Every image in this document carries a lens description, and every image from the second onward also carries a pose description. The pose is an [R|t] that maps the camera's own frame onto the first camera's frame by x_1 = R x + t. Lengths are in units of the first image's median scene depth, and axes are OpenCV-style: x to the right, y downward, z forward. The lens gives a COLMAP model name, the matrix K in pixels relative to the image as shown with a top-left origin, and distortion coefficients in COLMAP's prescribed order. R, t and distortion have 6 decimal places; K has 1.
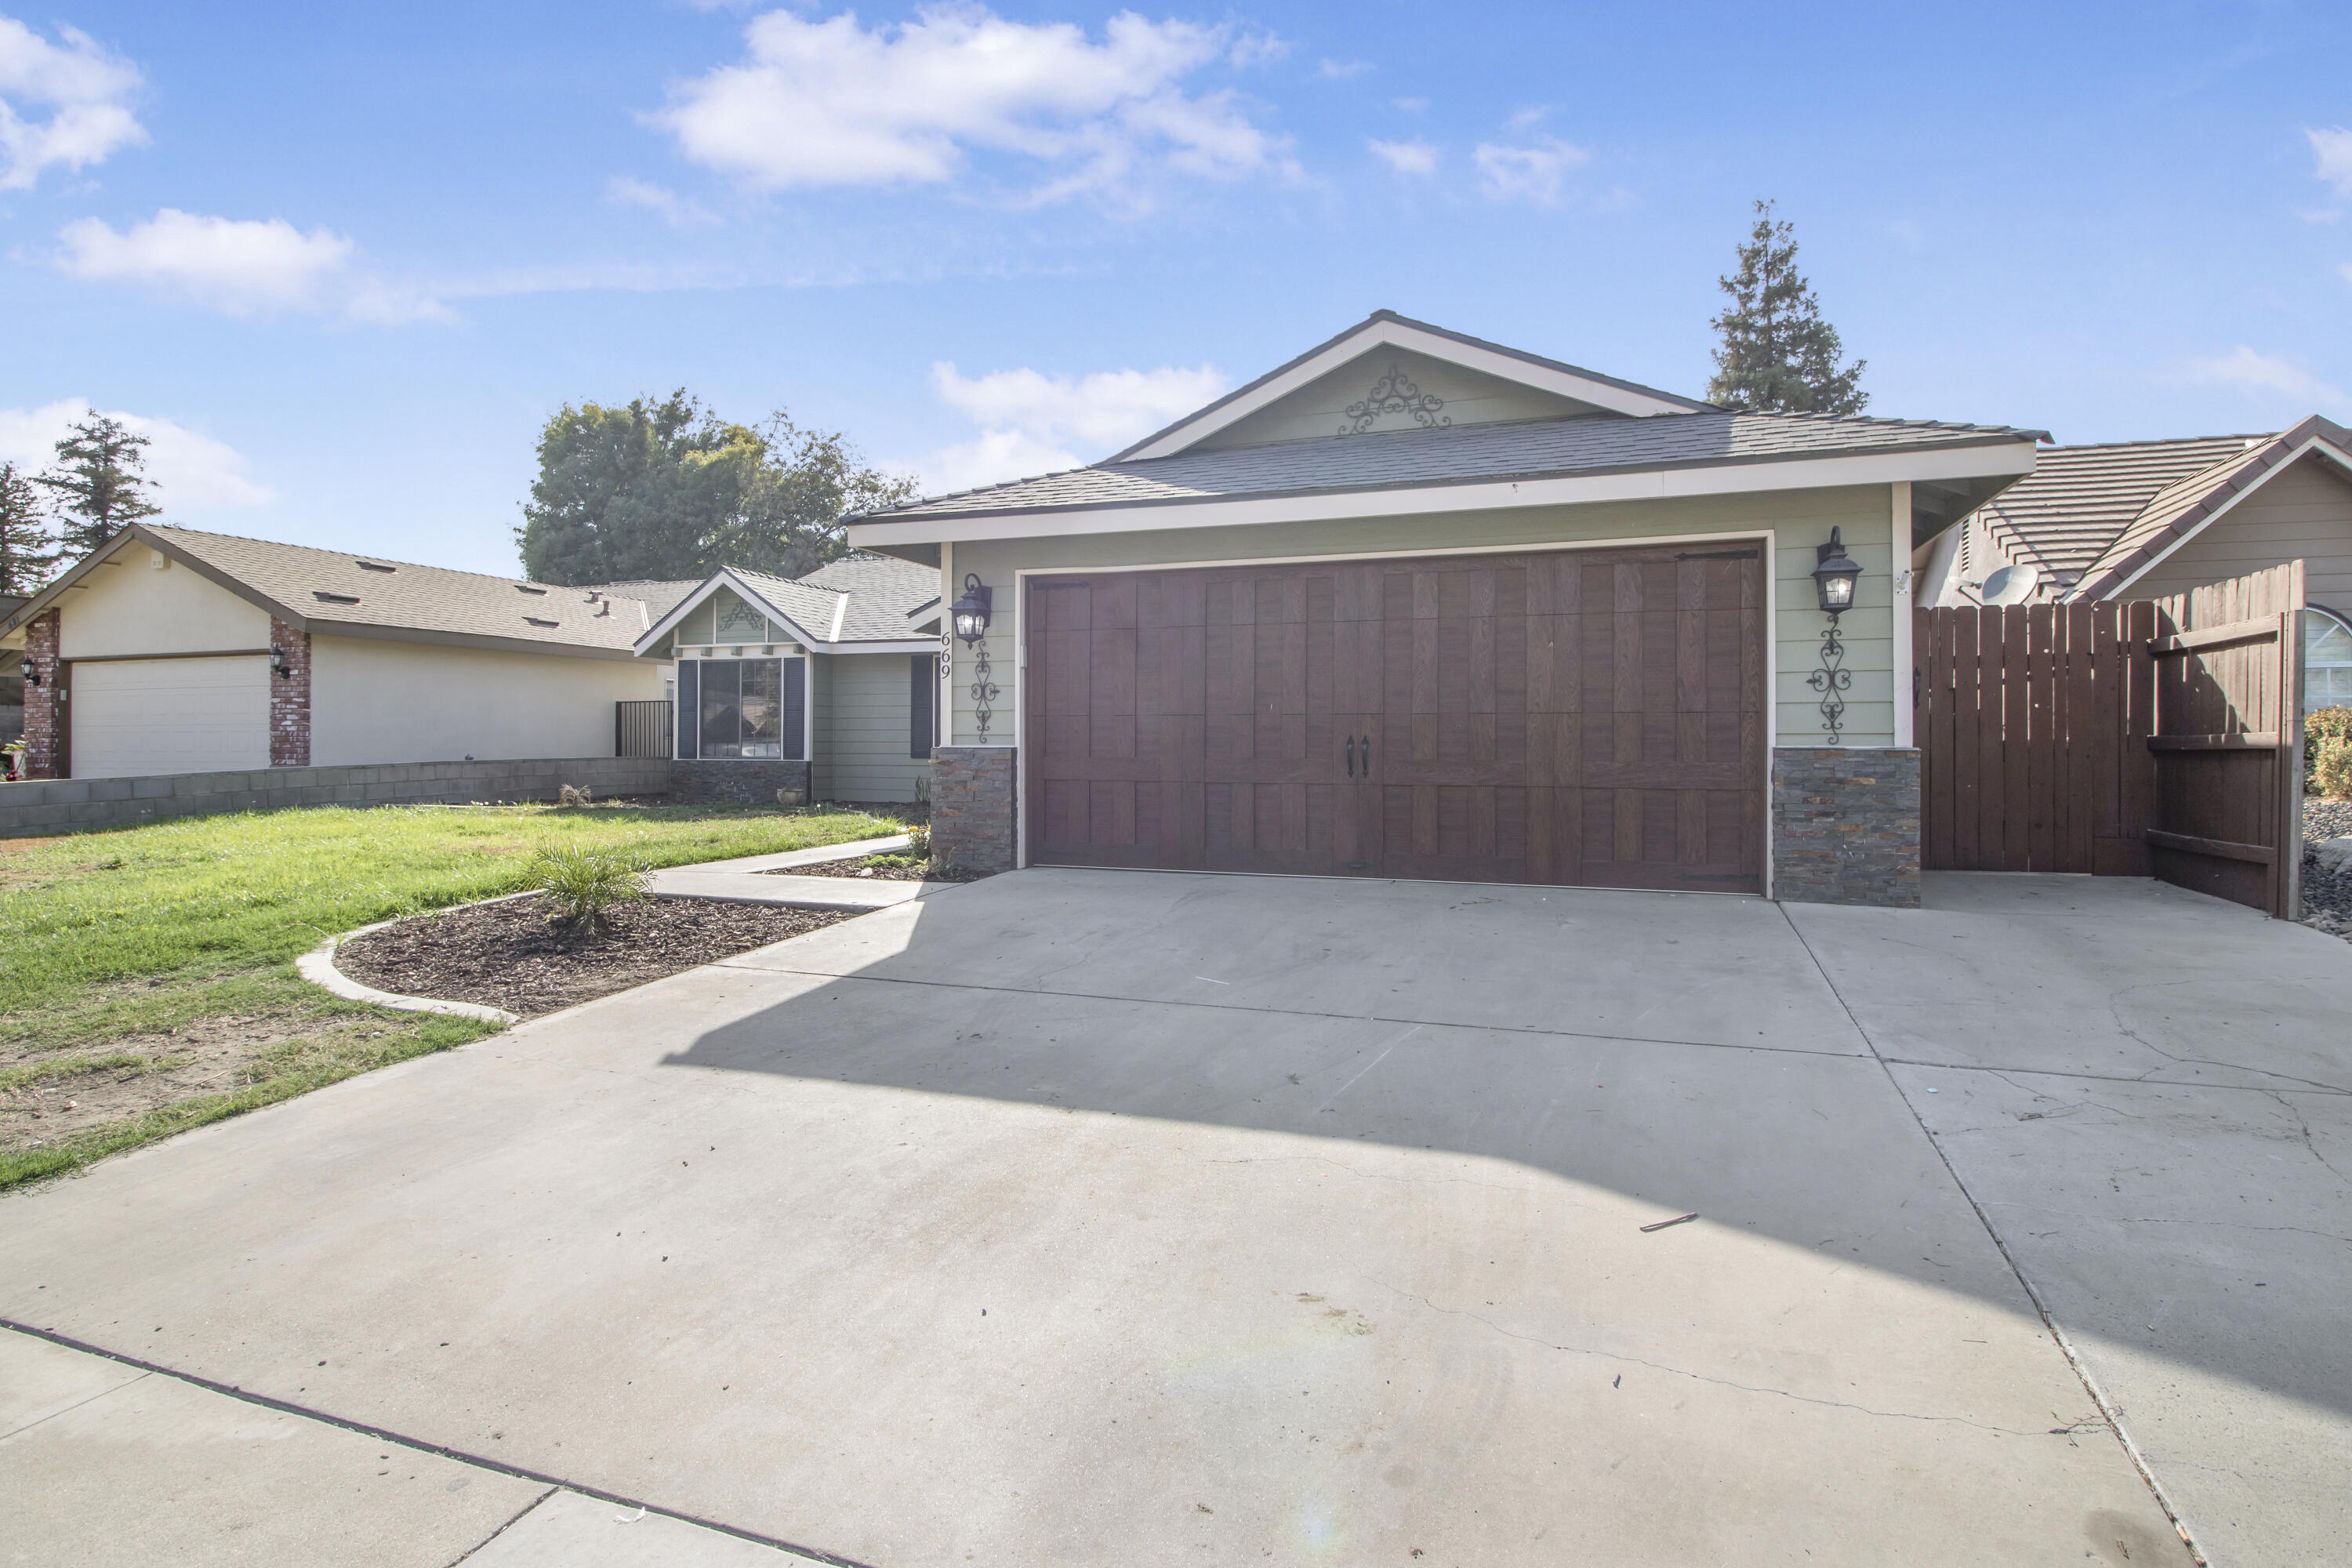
lens RADIAL K [[1264.8, 0, 1169.5], [0, 1264.8, 745.9], [0, 0, 1]] dist [0.000389, -0.006141]
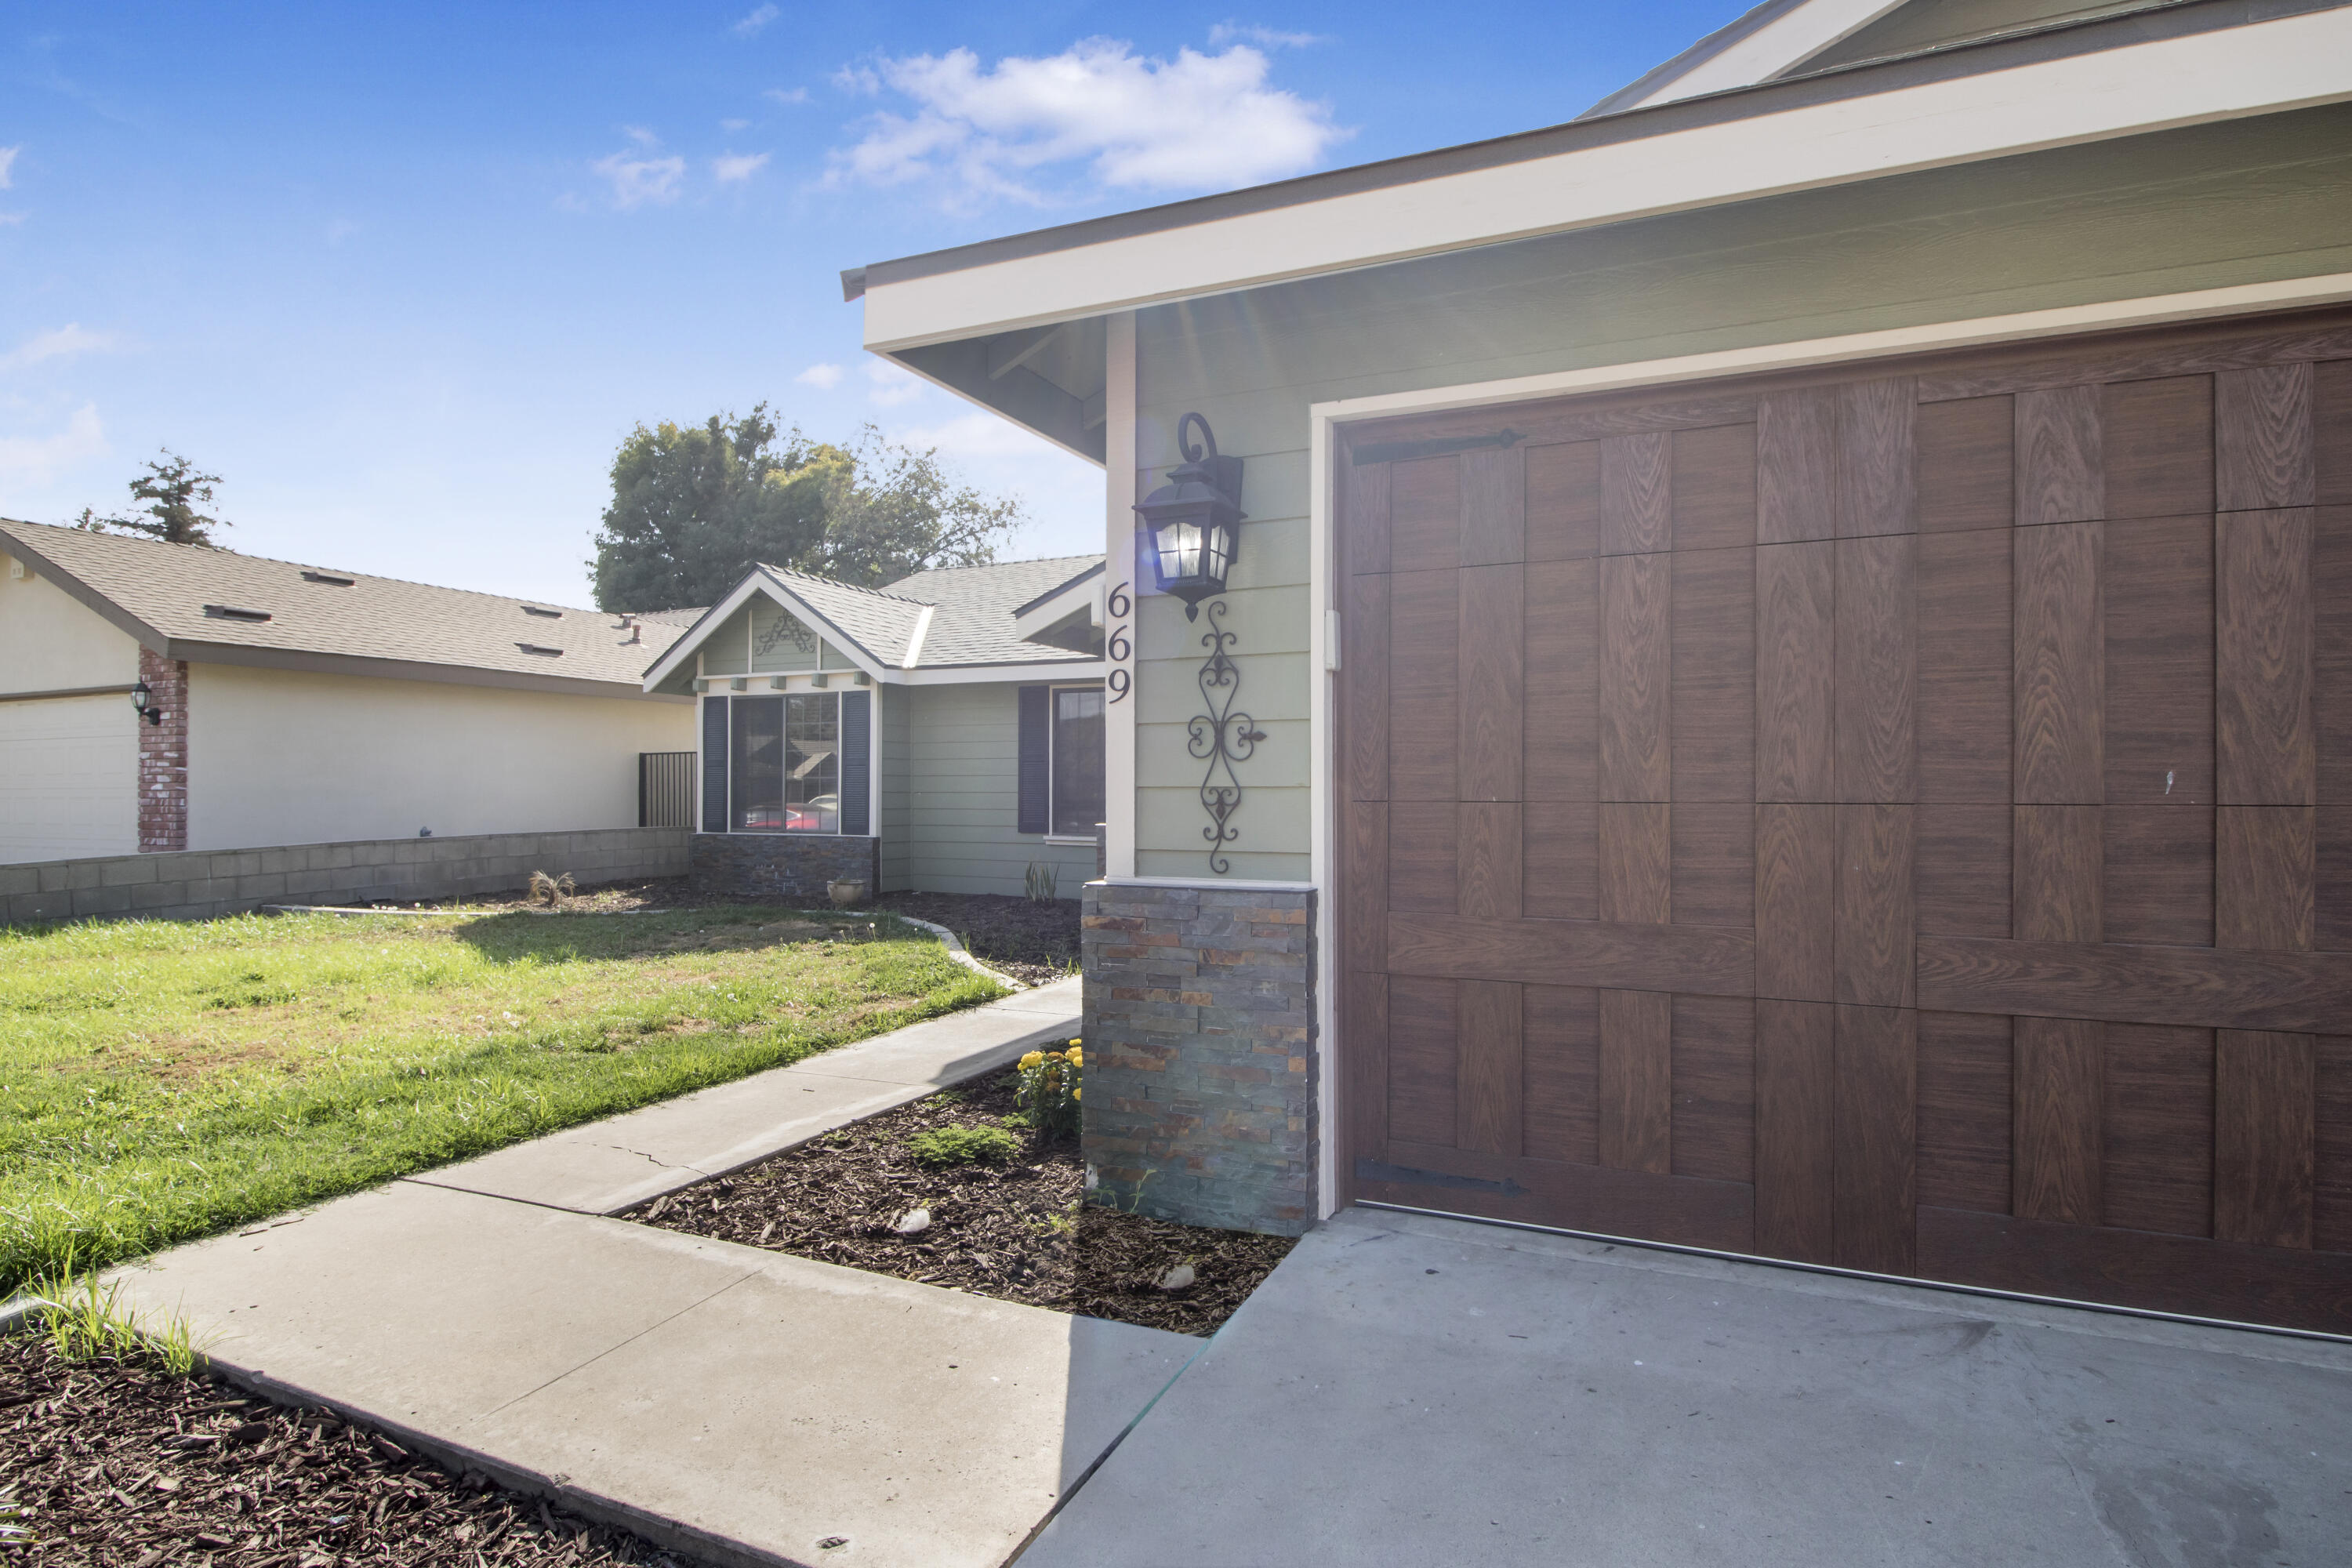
lens RADIAL K [[1264.8, 0, 1158.8], [0, 1264.8, 789.1], [0, 0, 1]] dist [0.000389, -0.006141]
pose [[0.996150, -0.002367, -0.087629, -0.071673], [0.002219, 0.999996, -0.001786, -0.014496], [0.087633, 0.001584, 0.996152, 0.337643]]
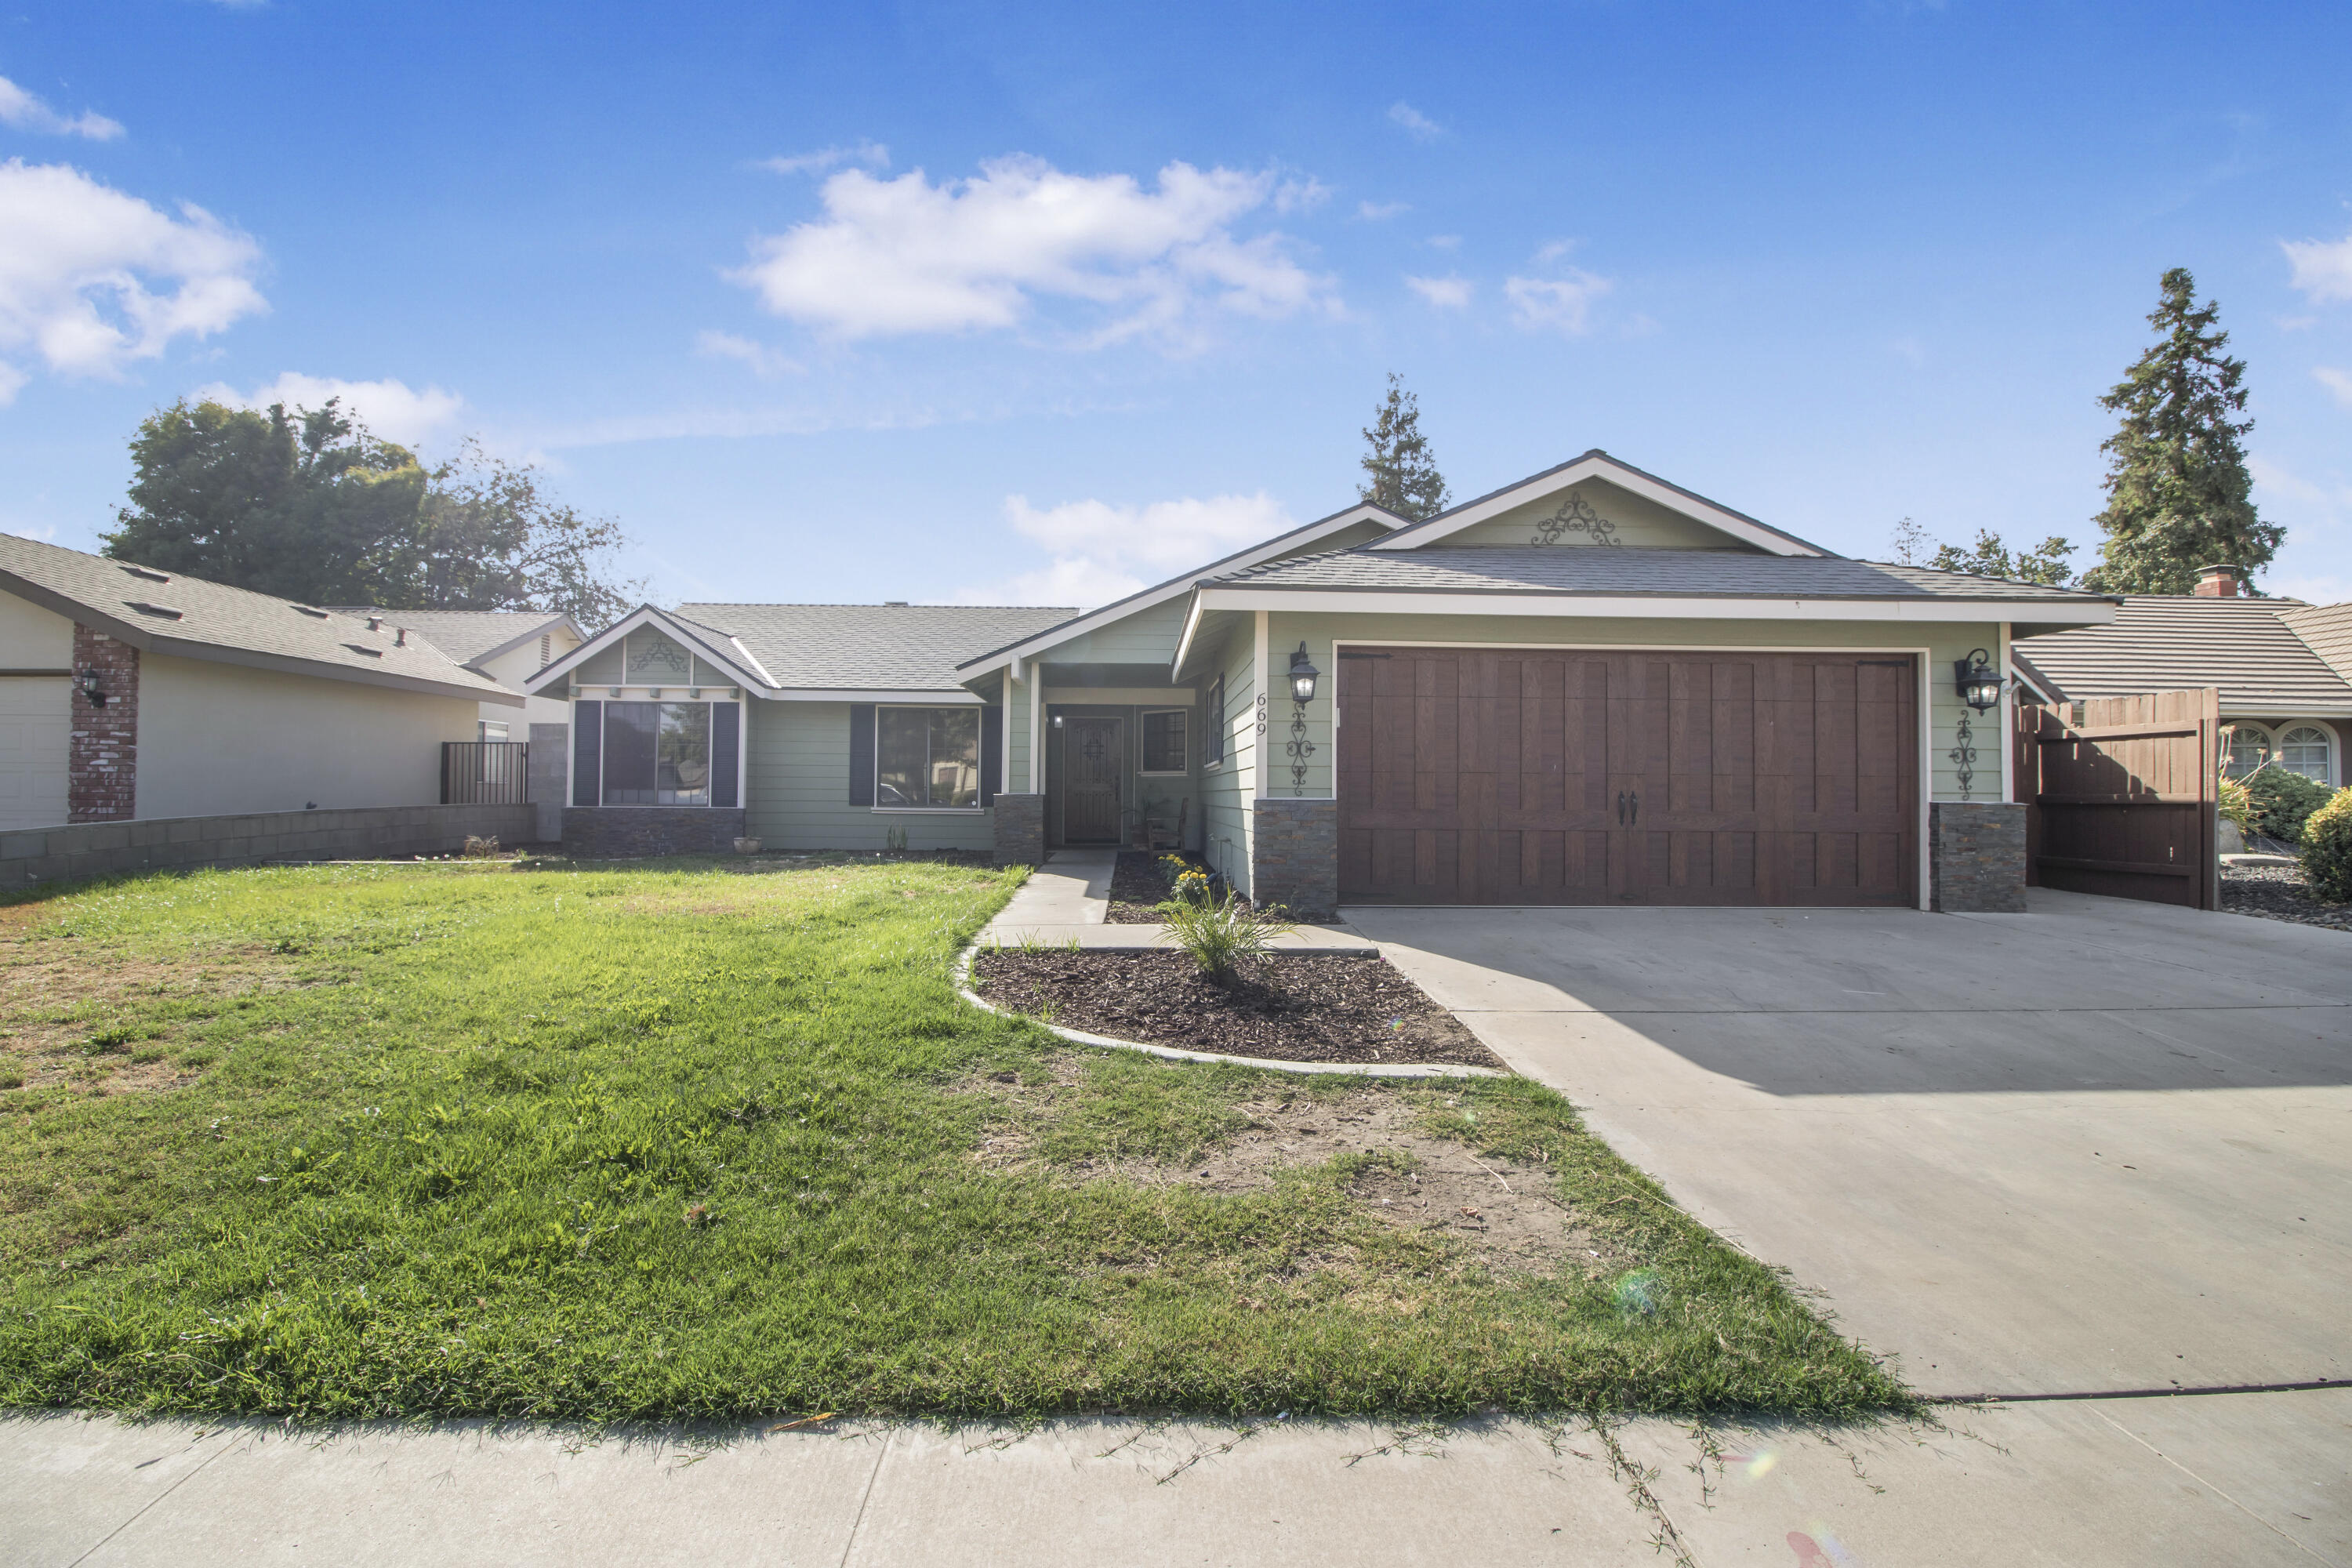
lens RADIAL K [[1113.7, 0, 1189.1], [0, 1113.7, 763.2], [0, 0, 1]] dist [-0.005043, -0.009555]
pose [[0.920306, 0.014911, 0.390916, -0.331231], [-0.004960, 0.999638, -0.026452, -0.002453], [-0.391169, 0.022405, 0.920046, 0.082291]]
